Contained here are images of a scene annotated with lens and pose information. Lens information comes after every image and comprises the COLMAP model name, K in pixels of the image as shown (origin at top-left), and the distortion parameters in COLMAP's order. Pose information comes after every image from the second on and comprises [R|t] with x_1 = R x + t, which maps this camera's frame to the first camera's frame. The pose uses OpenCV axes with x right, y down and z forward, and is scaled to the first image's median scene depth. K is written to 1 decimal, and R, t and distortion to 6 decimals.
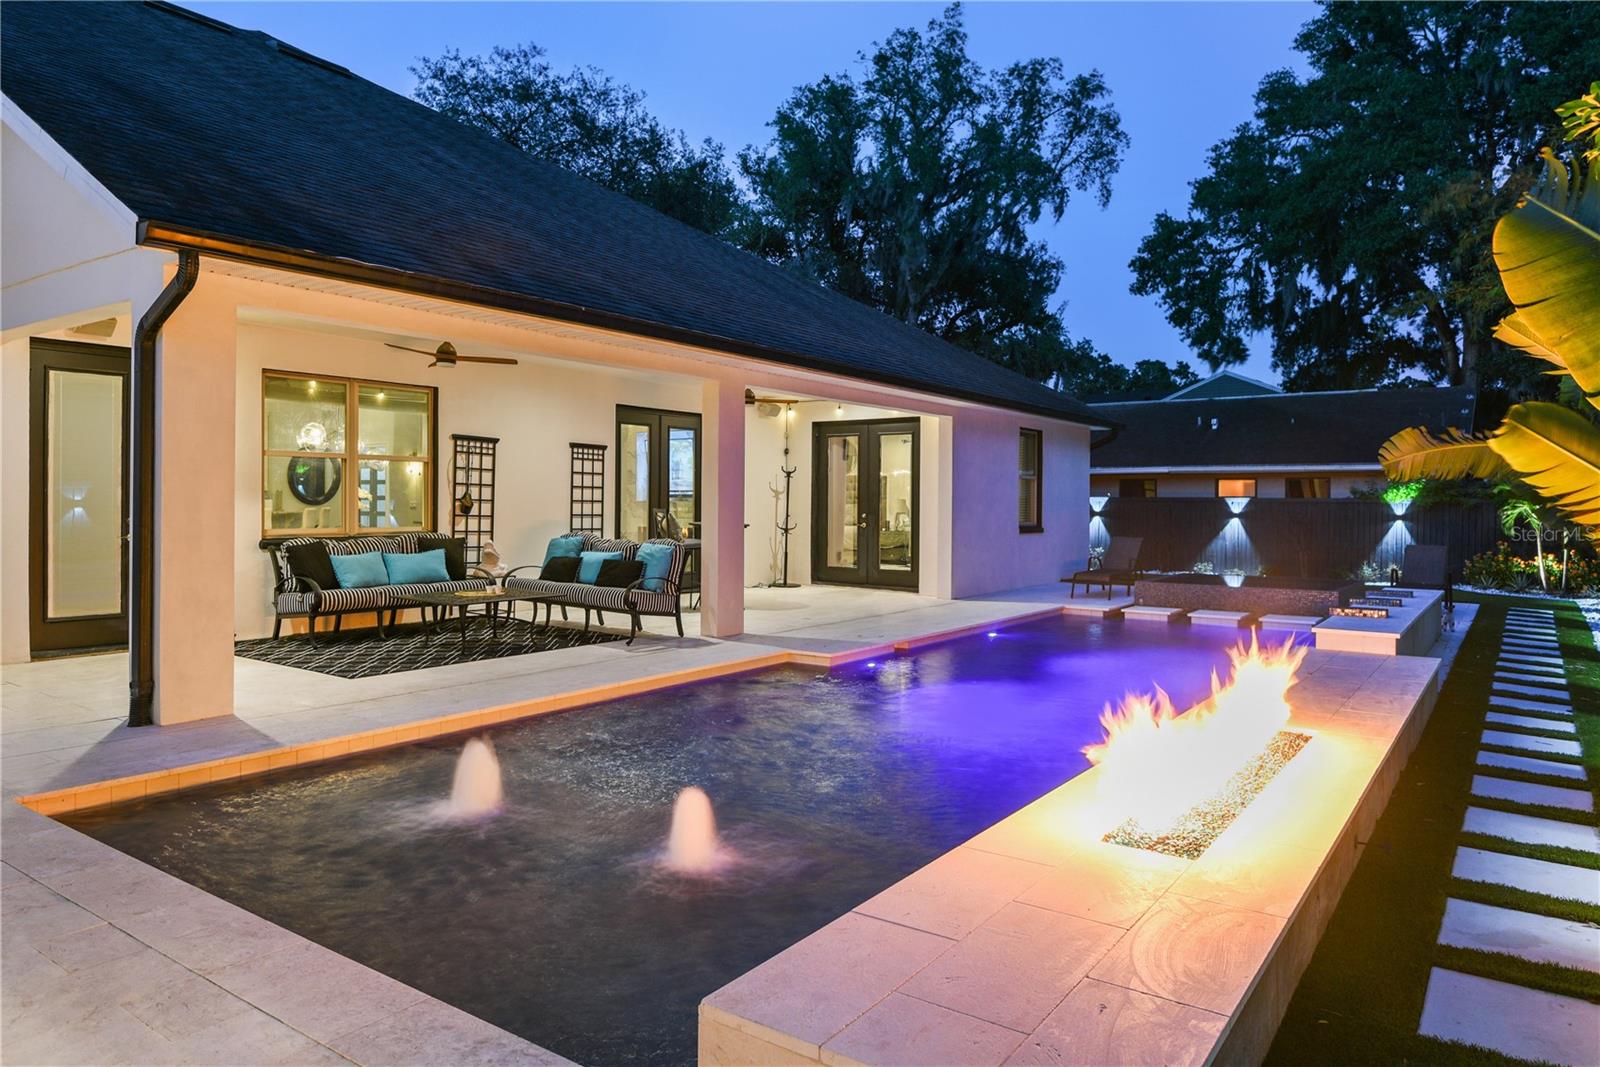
lens RADIAL K [[1021.1, 0, 799.8], [0, 1021.1, 510.0], [0, 0, 1]] dist [0.008394, -0.000754]
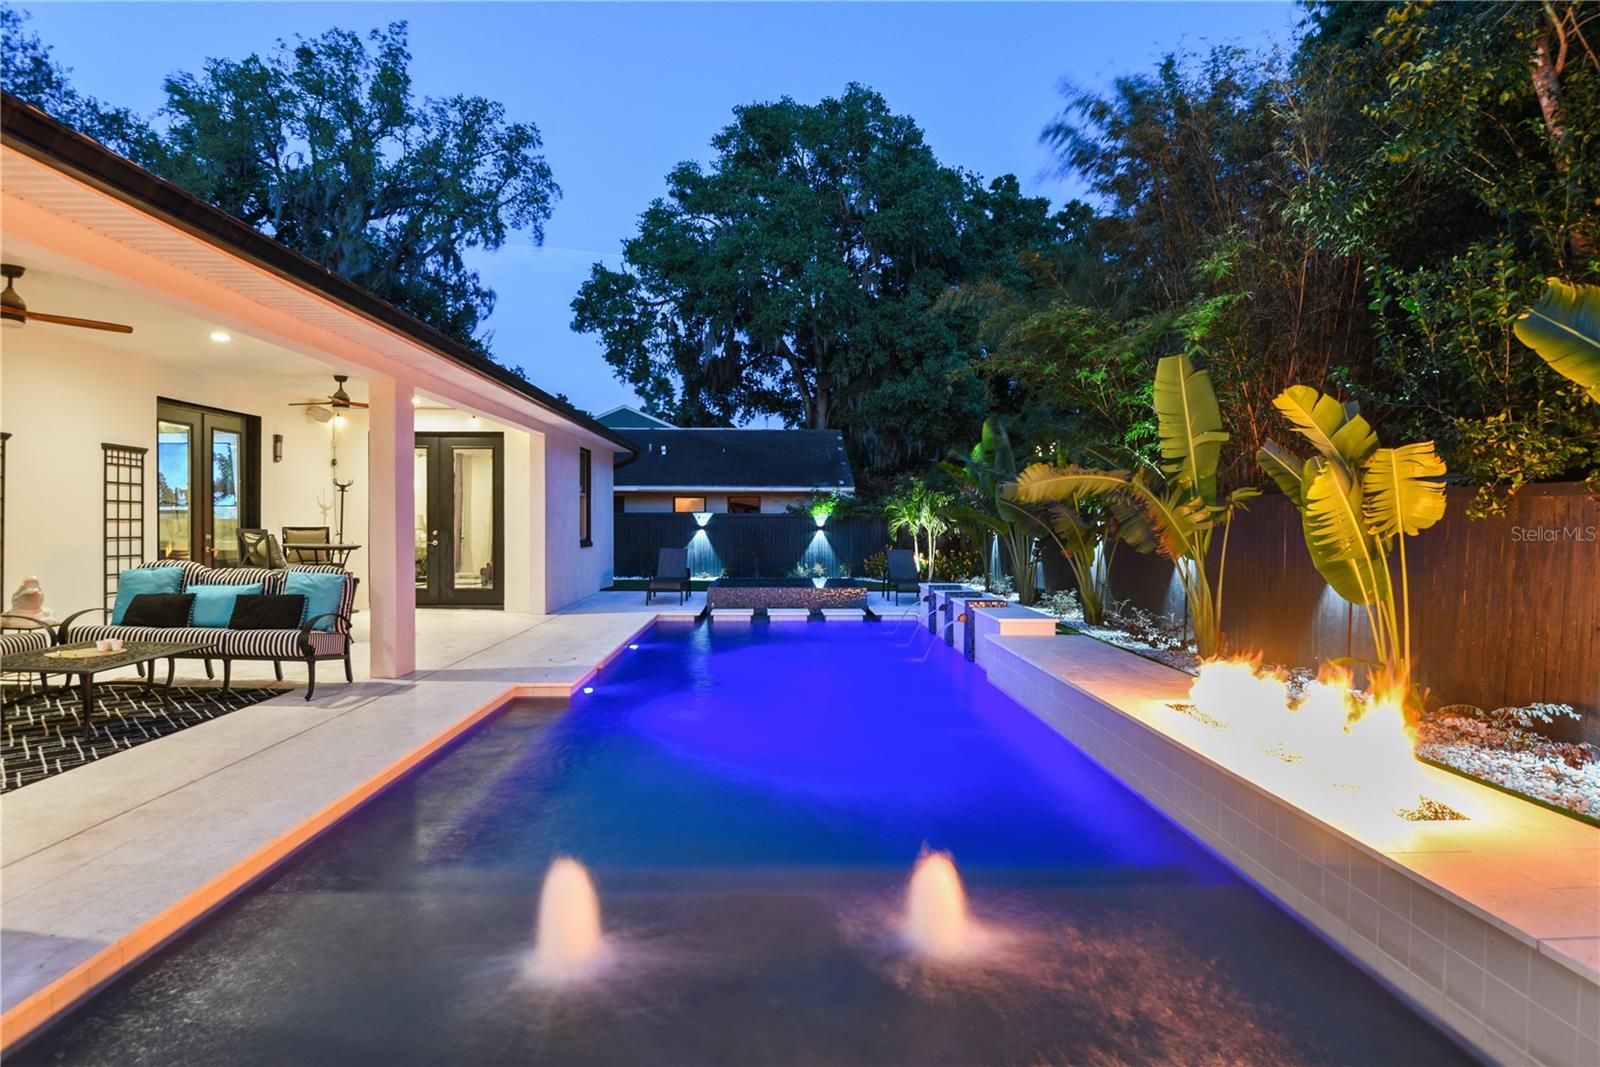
lens RADIAL K [[907.2, 0, 800.0], [0, 907.2, 533.5], [0, 0, 1]] dist [-0.001210, -0.021166]
pose [[0.796613, -0.014531, 0.604315, -0.083012], [0.007283, 0.999869, 0.014443, -0.001668], [-0.604446, -0.007104, 0.796614, 0.058628]]
